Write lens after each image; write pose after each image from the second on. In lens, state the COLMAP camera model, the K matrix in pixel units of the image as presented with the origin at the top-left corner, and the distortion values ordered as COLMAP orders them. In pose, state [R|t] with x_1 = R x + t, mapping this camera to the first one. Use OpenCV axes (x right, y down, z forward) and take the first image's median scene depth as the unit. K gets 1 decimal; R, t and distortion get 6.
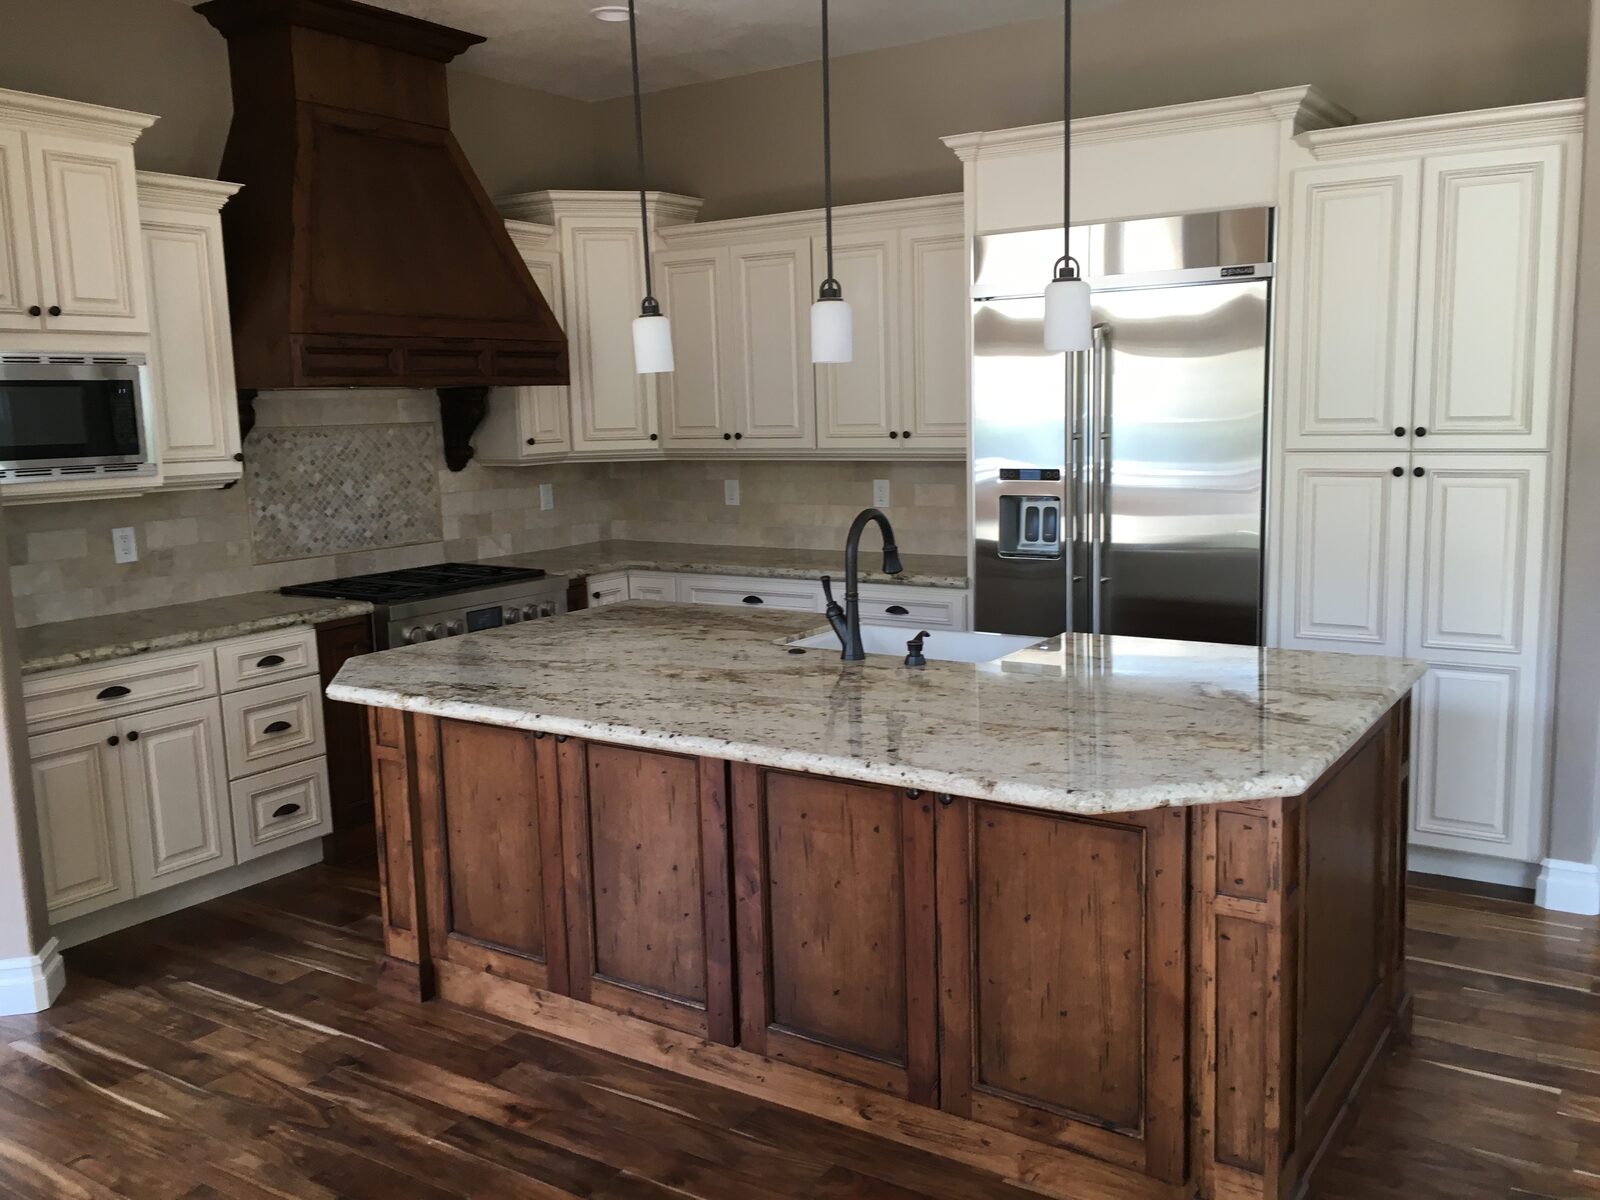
lens RADIAL K [[1360.2, 0, 803.2], [0, 1360.2, 600.1], [0, 0, 1]] dist [0.030457, -0.014832]
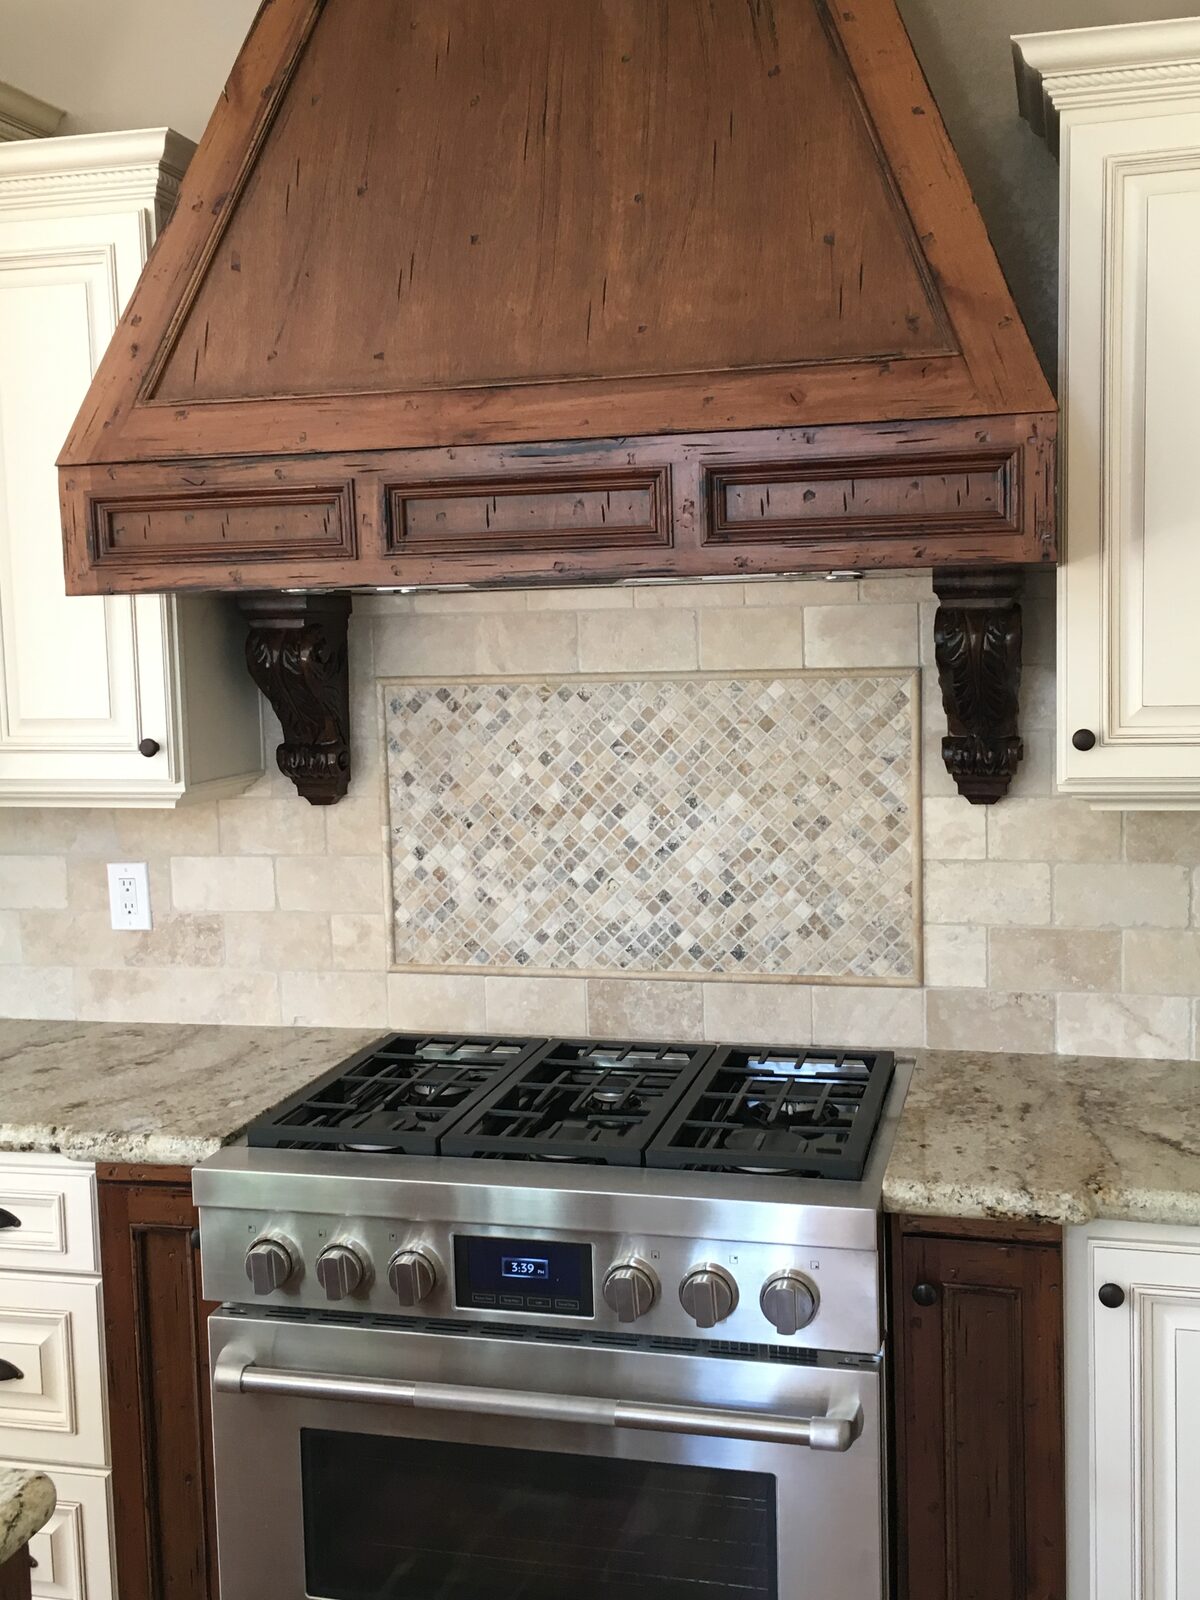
lens RADIAL K [[1741.8, 0, 599.2], [0, 1741.8, 805.0], [0, 0, 1]] dist [0.069150, 0.000000]
pose [[0.321847, 0.115901, -0.939671, 0.161035], [-0.119996, 0.989469, 0.080944, -0.132247], [0.939157, 0.086705, 0.332366, 0.833579]]
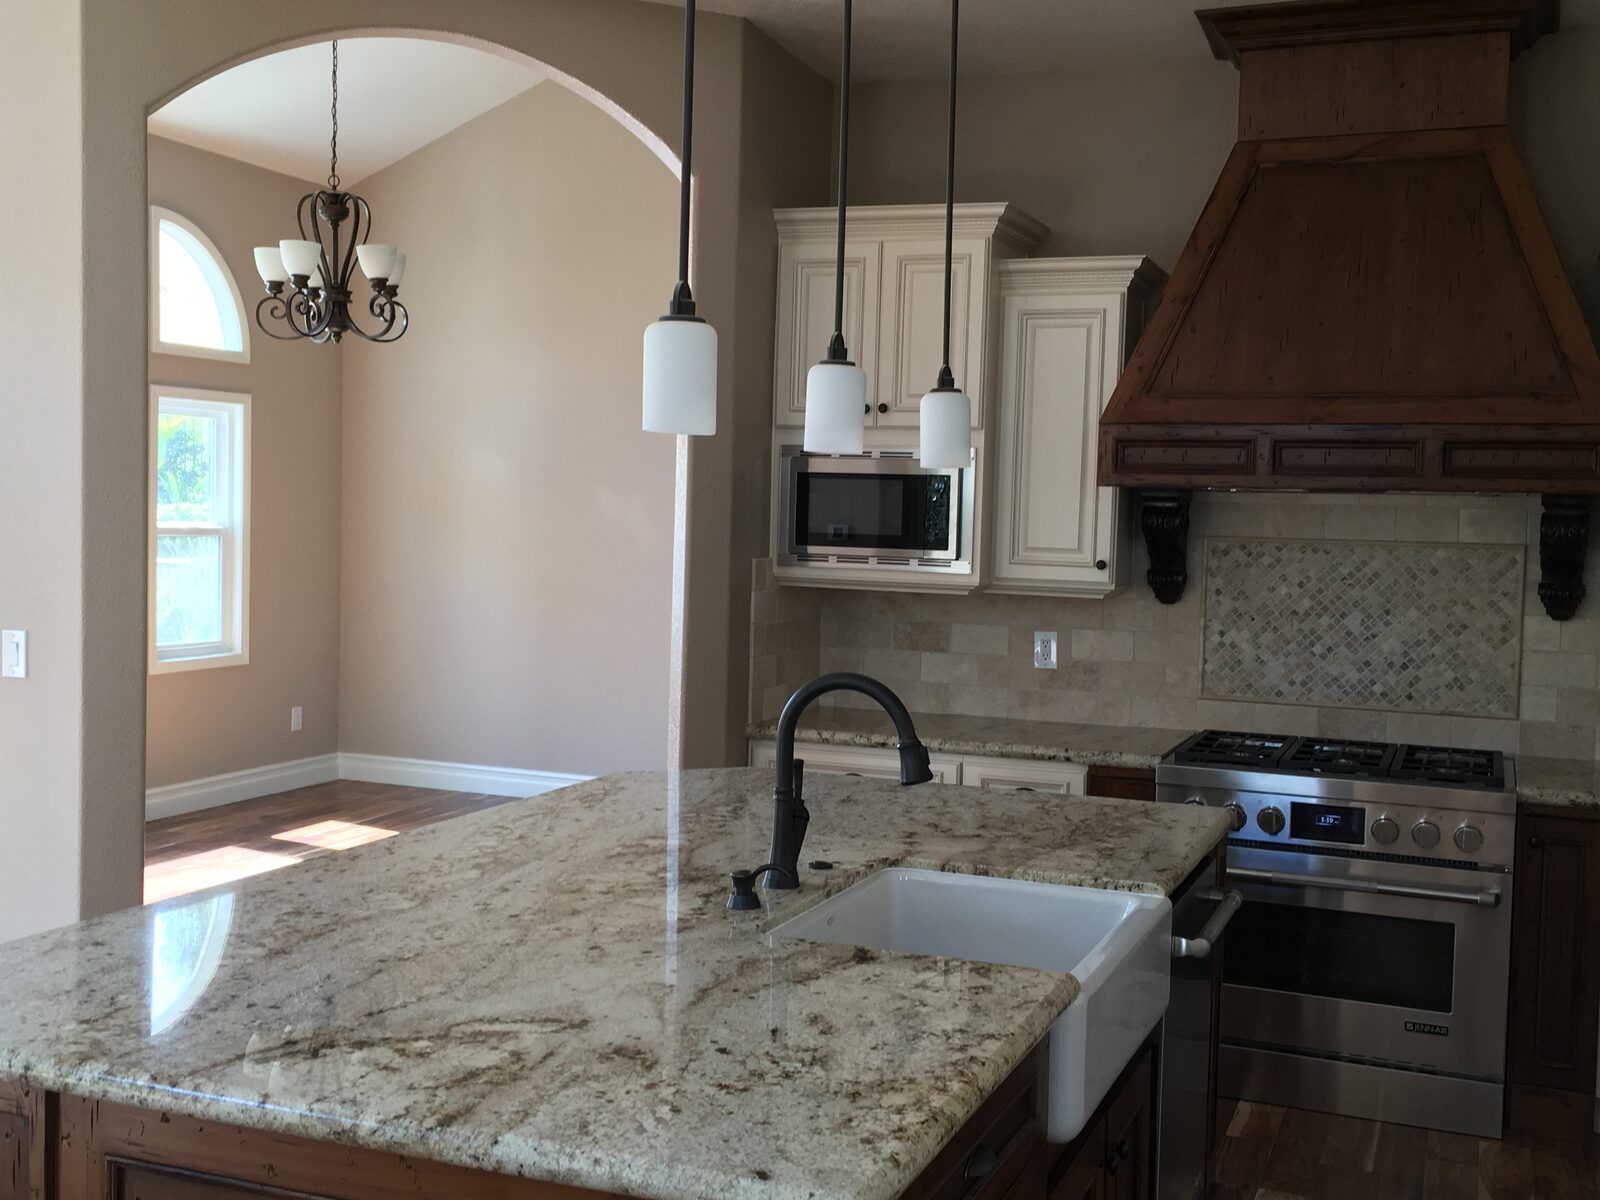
lens RADIAL K [[1741.8, 0, 807.8], [0, 1741.8, 603.9], [0, 0, 1]] dist [0.069150, 0.000000]
pose [[0.201473, 0.084306, -0.975859, 0.561616], [-0.173974, 0.983528, 0.049051, -0.089639], [0.963920, 0.159892, 0.212821, 0.514994]]
